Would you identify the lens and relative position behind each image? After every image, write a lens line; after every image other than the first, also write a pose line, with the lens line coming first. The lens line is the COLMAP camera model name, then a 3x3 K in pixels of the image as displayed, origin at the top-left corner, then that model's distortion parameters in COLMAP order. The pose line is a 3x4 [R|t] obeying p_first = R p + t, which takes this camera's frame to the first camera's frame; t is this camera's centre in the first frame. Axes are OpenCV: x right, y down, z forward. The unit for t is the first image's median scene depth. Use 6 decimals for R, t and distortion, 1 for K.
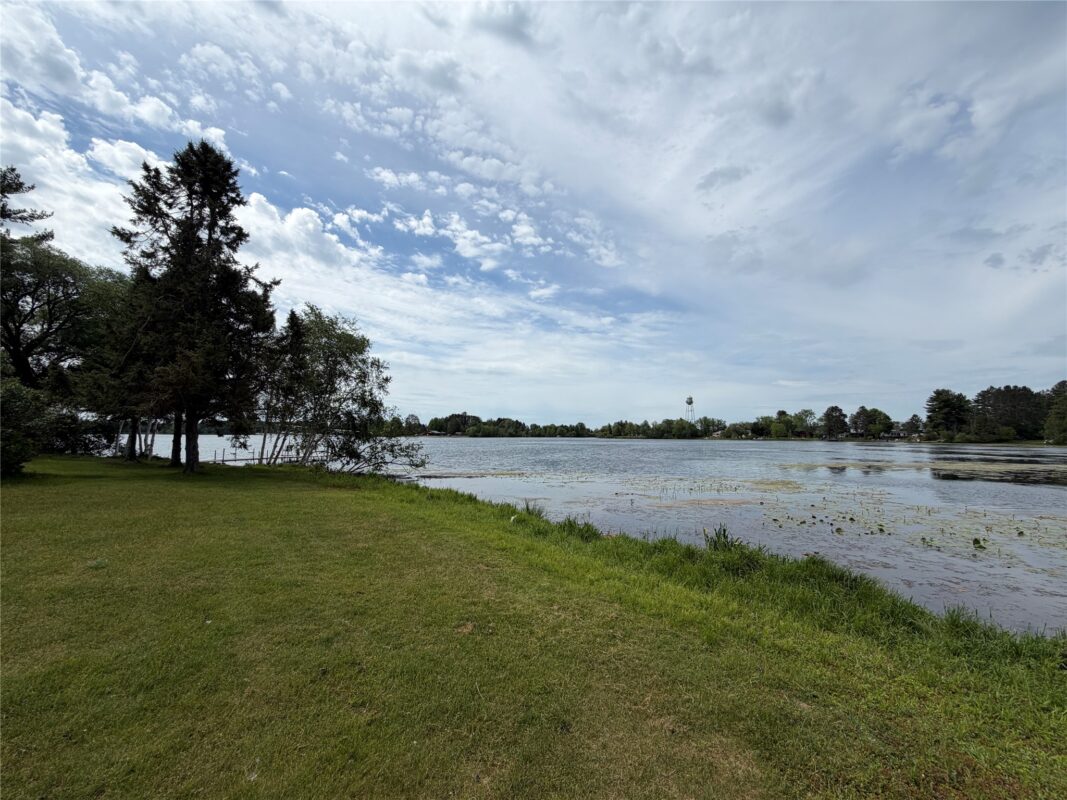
lens RADIAL K [[423.4, 0, 532.1], [0, 423.4, 400.0], [0, 0, 1]] dist [-0.002067, 0.000019]
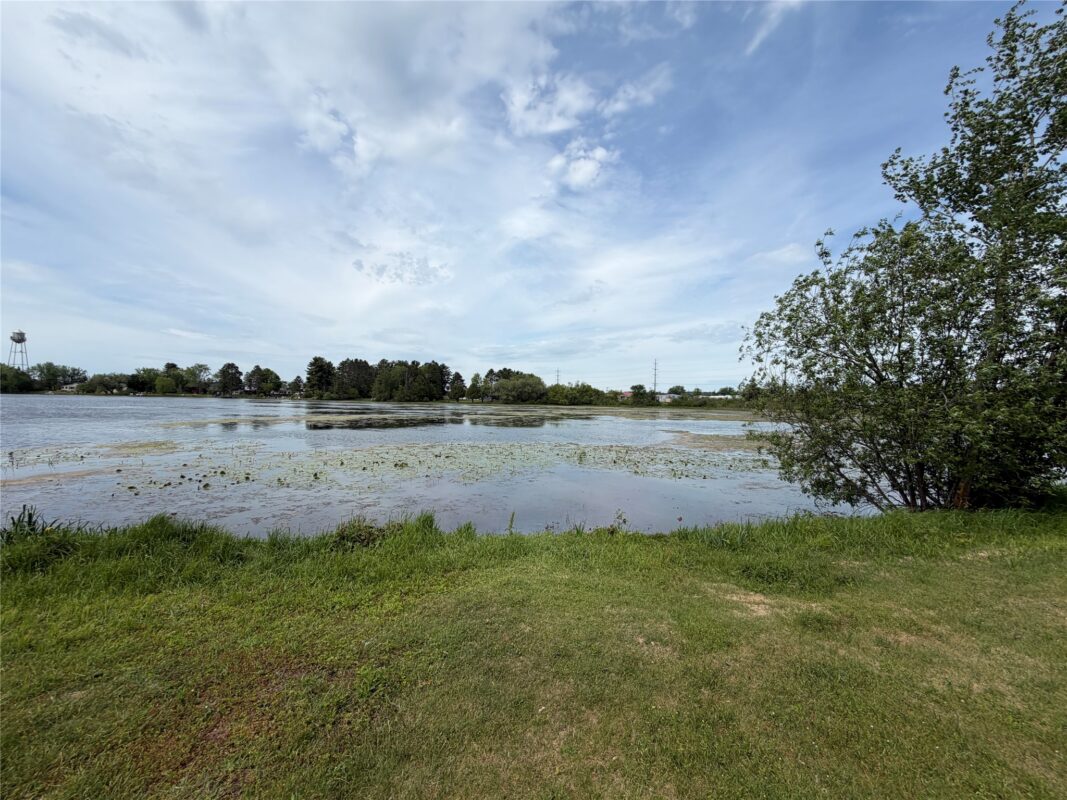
lens RADIAL K [[423.4, 0, 532.7], [0, 423.4, 404.7], [0, 0, 1]] dist [-0.002067, 0.000019]
pose [[0.325327, -0.008215, 0.945566, 0.003419], [-0.098593, 0.994217, 0.042559, -0.000028], [-0.940448, -0.107072, 0.322635, -0.002674]]
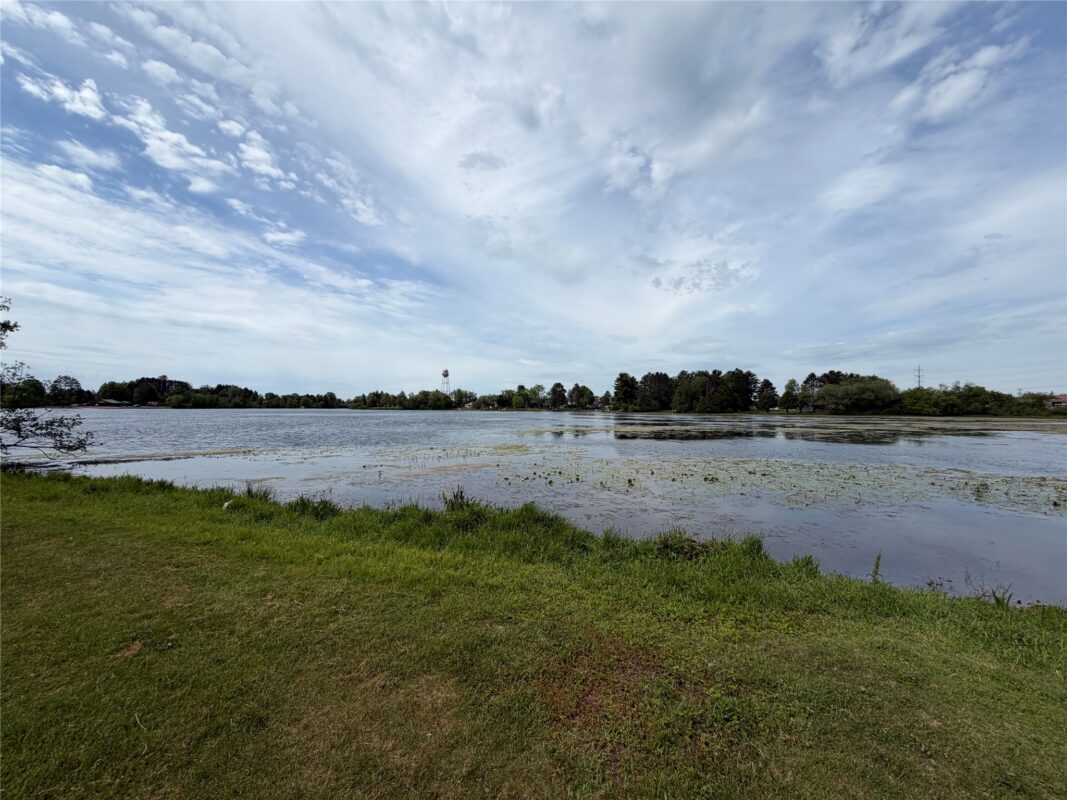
lens RADIAL K [[423.4, 0, 532.3], [0, 423.4, 402.1], [0, 0, 1]] dist [-0.002067, 0.000019]
pose [[0.847709, 0.006410, 0.530422, 0.001966], [-0.045285, 0.997151, 0.060324, 0.000064], [-0.528524, -0.075158, 0.845585, -0.000584]]
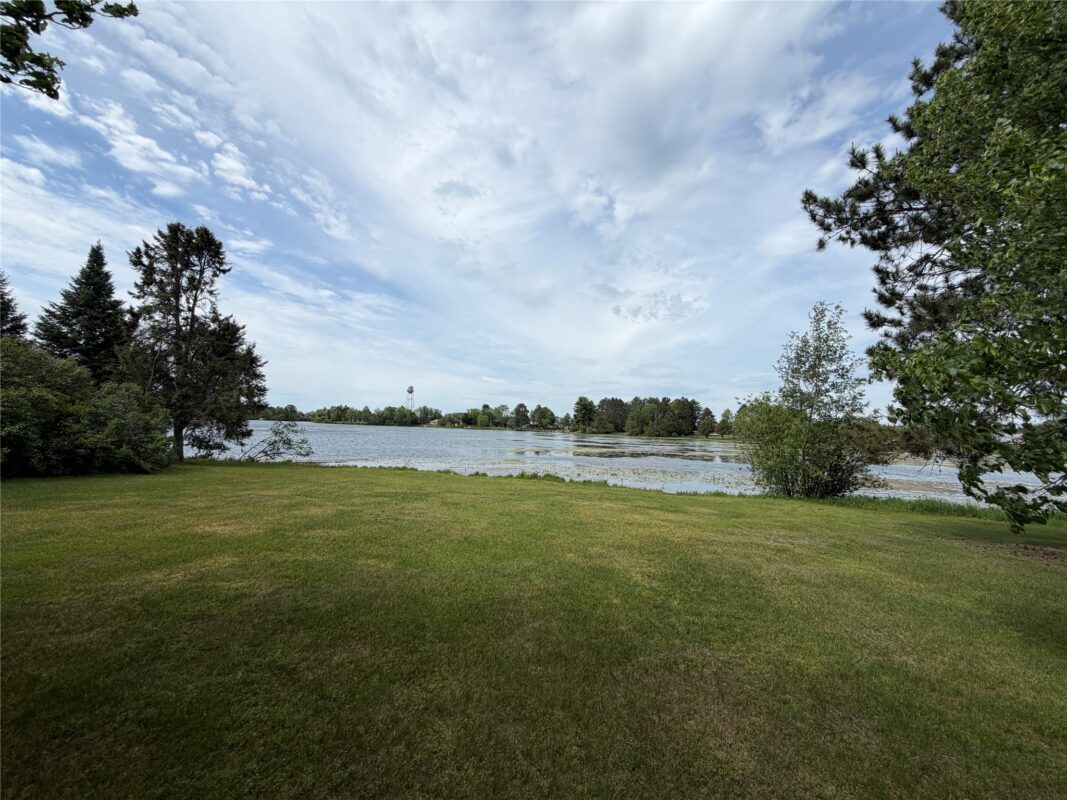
lens RADIAL K [[423.4, 0, 550.2], [0, 423.4, 410.2], [0, 0, 1]] dist [-0.002067, 0.000019]
pose [[0.766154, 0.048606, 0.640816, -0.053472], [-0.085577, 0.995972, 0.026771, -0.007752], [-0.636934, -0.075350, 0.767228, -0.053161]]
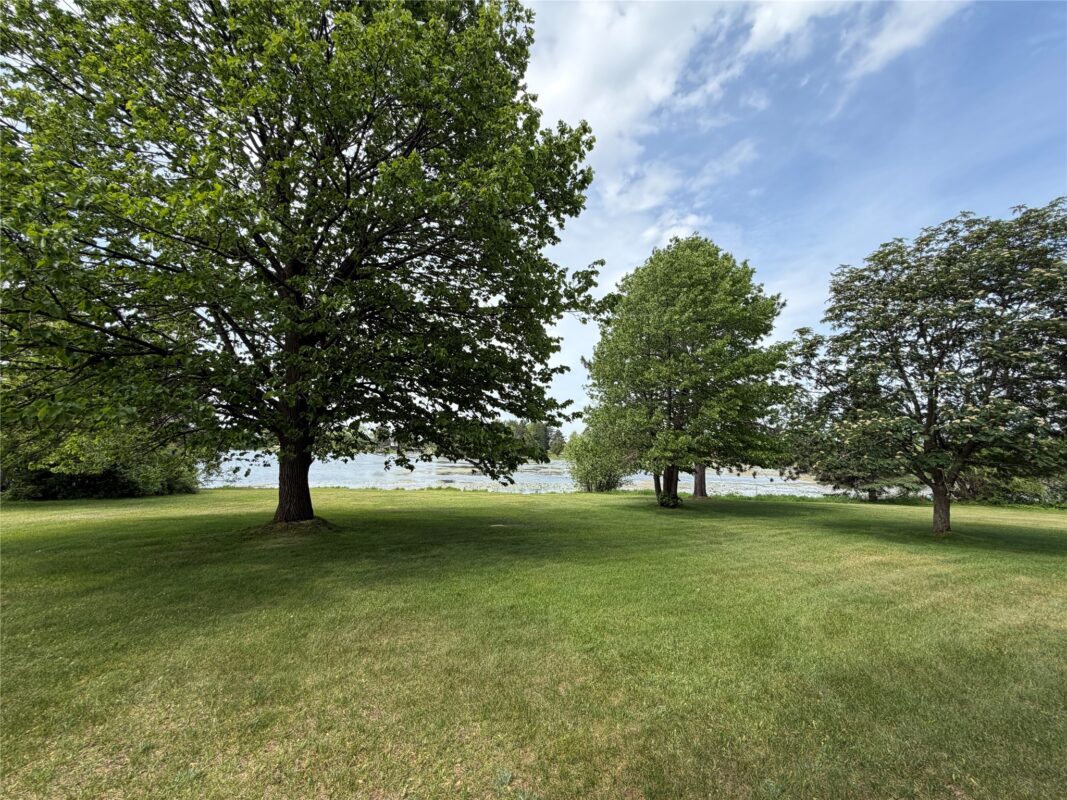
lens RADIAL K [[423.4, 0, 529.3], [0, 423.4, 405.0], [0, 0, 1]] dist [-0.002067, 0.000019]
pose [[0.558189, 0.093412, 0.824438, -0.144393], [-0.086010, 0.994803, -0.054482, -0.018328], [-0.825243, -0.040498, 0.563323, -0.114774]]
